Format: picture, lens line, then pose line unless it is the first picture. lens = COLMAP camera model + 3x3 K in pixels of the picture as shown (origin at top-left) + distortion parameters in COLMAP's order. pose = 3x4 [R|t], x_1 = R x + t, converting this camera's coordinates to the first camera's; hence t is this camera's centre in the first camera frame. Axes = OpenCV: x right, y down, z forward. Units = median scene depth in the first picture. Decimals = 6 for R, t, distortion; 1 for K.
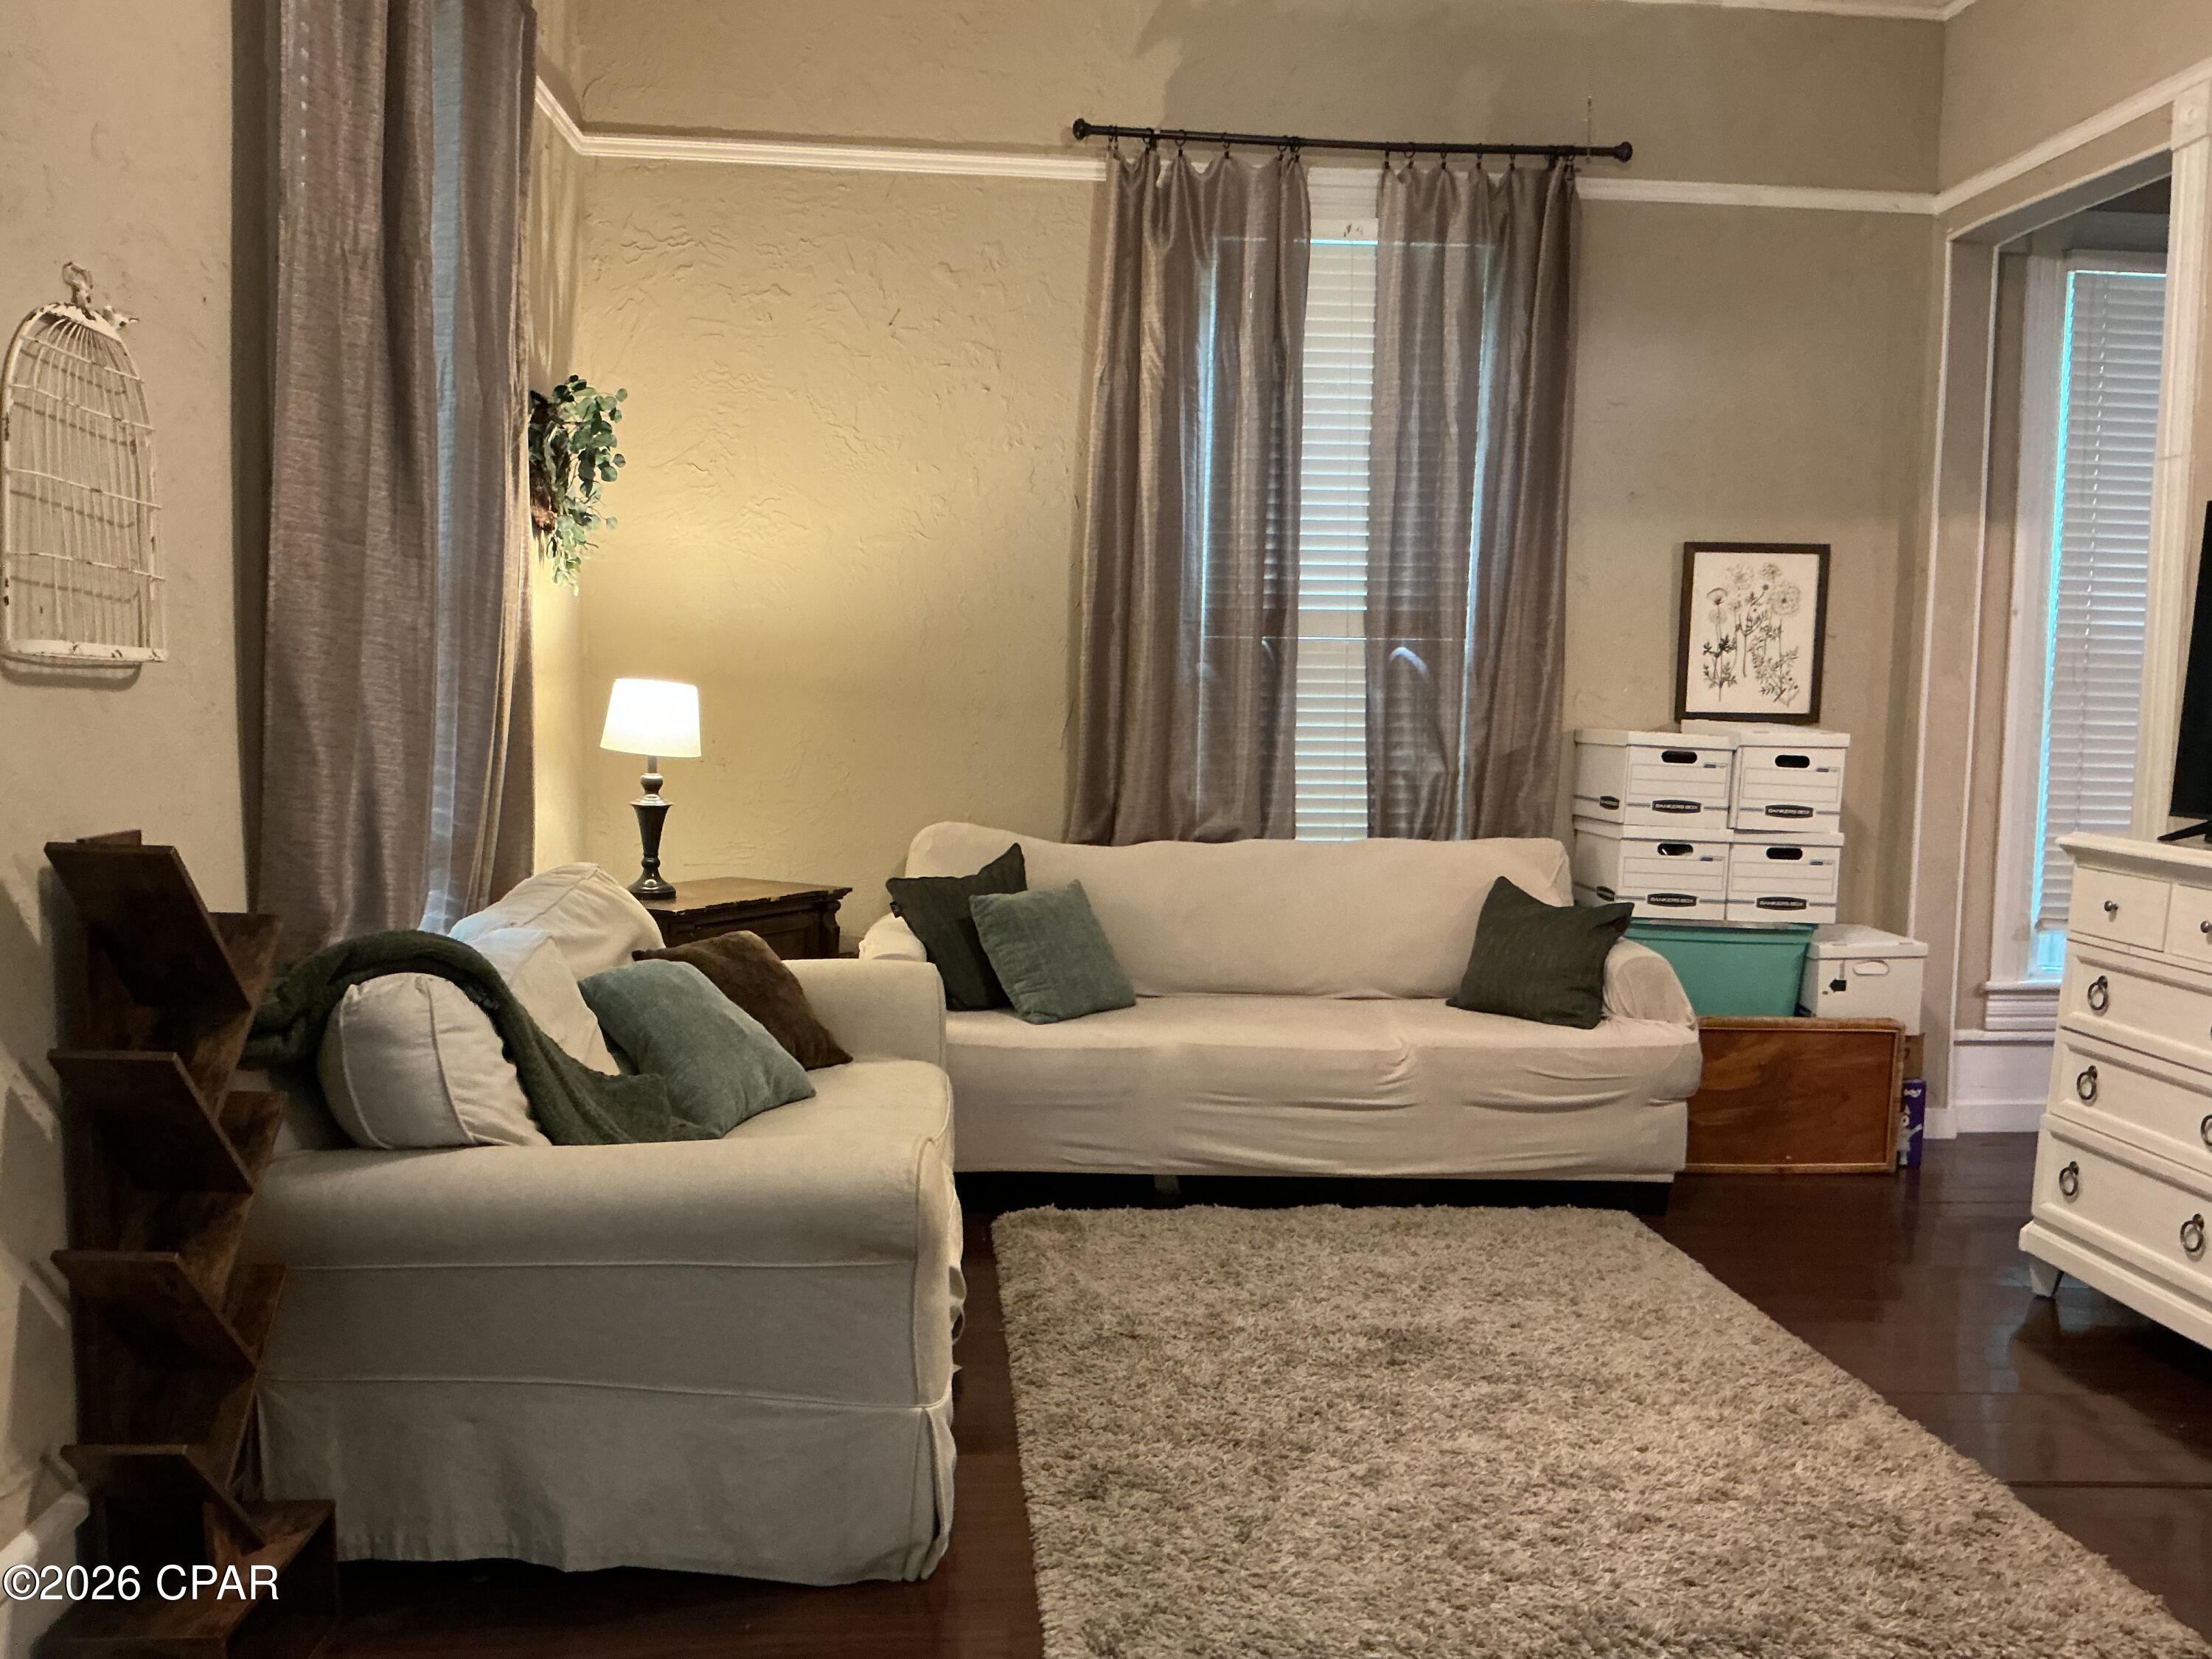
lens RADIAL K [[1862.5, 0, 1106.0], [0, 1862.5, 829.5], [0, 0, 1]] dist [0.162407, -0.363559]
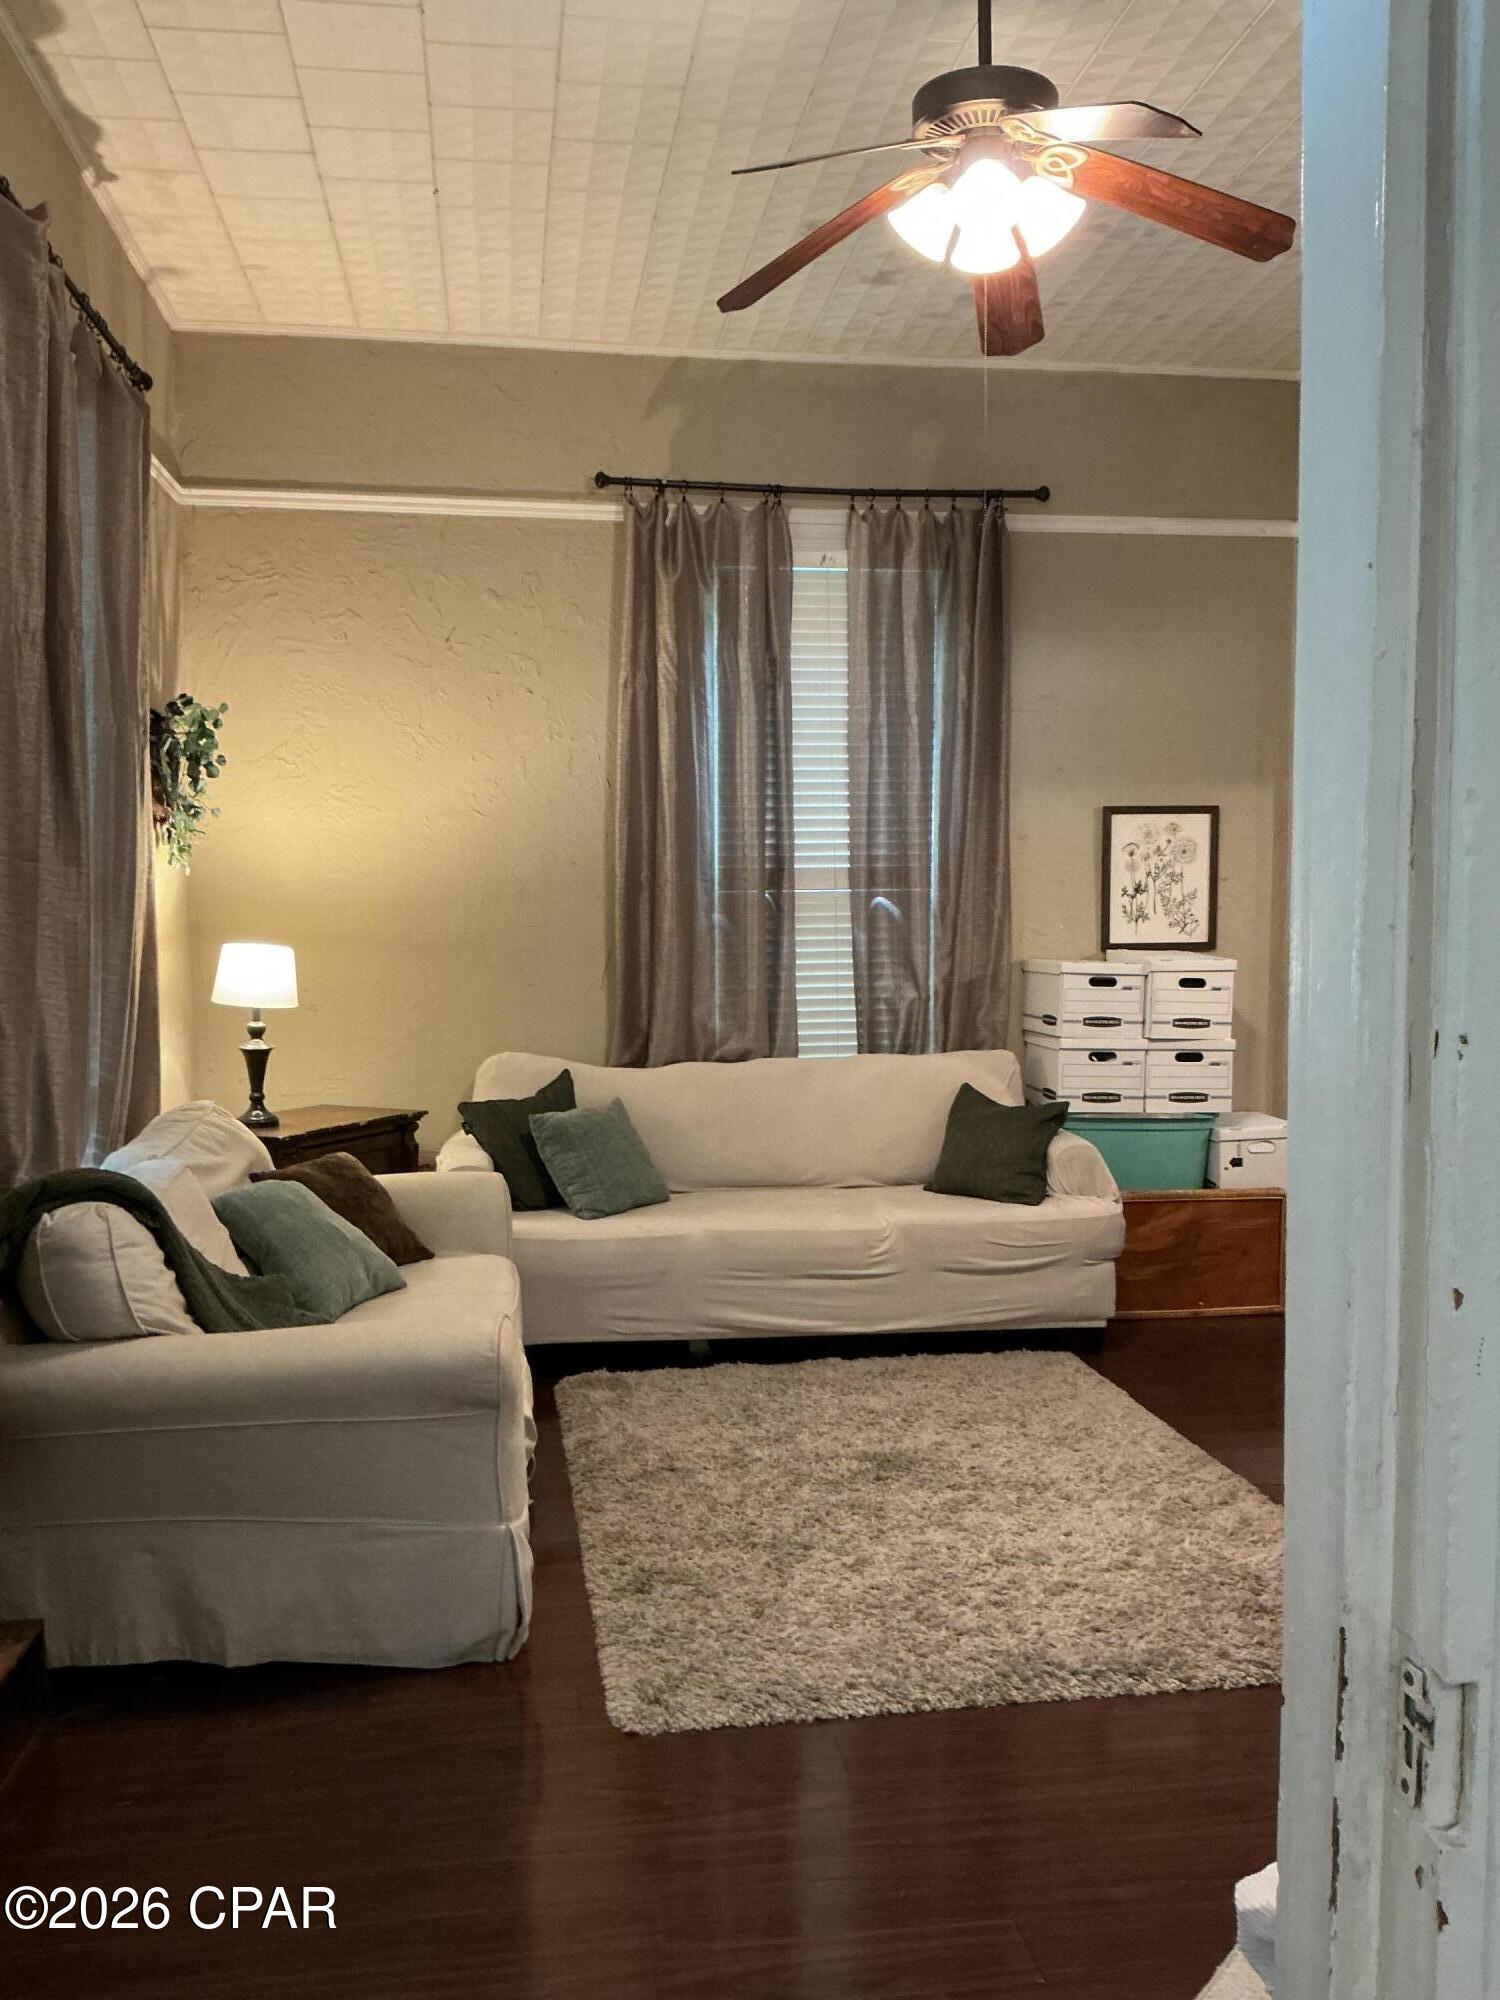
lens RADIAL K [[1684.0, 0, 757.4], [0, 1684.0, 1007.3], [0, 0, 1]] dist [0.162407, -0.363559]
pose [[0.997332, -0.029786, 0.066652, 0.003892], [0.030796, 0.999425, -0.014173, -0.014438], [-0.066191, 0.016188, 0.997676, -0.103536]]
